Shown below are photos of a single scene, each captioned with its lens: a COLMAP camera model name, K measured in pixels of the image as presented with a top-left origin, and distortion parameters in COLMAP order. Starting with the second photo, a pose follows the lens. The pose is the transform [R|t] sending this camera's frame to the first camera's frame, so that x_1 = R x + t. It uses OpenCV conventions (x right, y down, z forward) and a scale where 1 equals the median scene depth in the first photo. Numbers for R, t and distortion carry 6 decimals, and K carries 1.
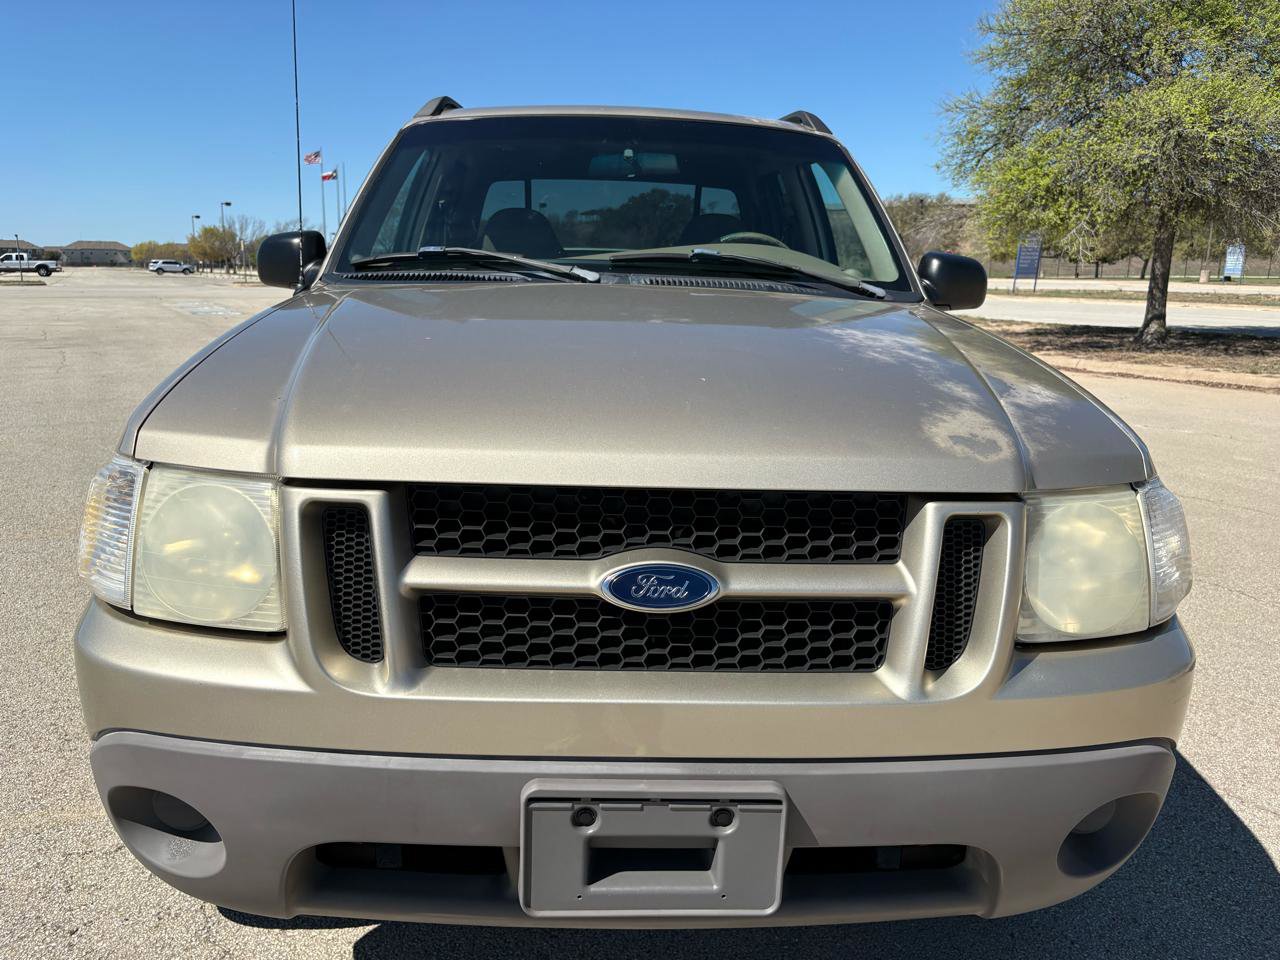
lens RADIAL K [[963.8, 0, 637.1], [0, 963.8, 475.1], [0, 0, 1]] dist [0.049775, -0.070173]
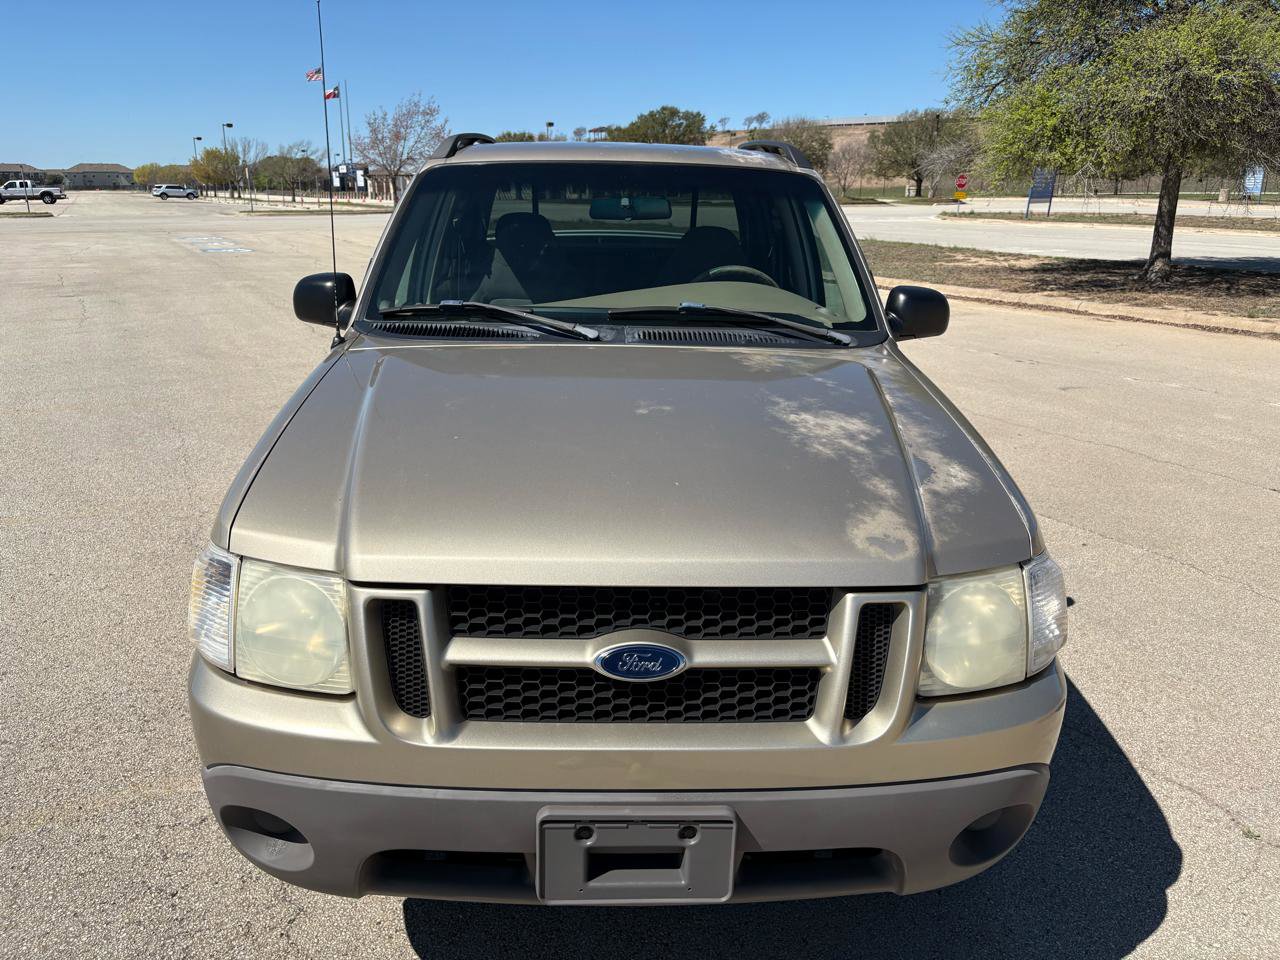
lens RADIAL K [[955.6, 0, 640.0], [0, 955.6, 480.0], [0, 0, 1]] dist [0.049972, -0.066160]
pose [[0.999947, -0.005845, -0.008450, 0.032557], [0.006507, 0.996732, 0.080521, -0.211978], [0.007952, -0.080572, 0.996717, -0.248167]]
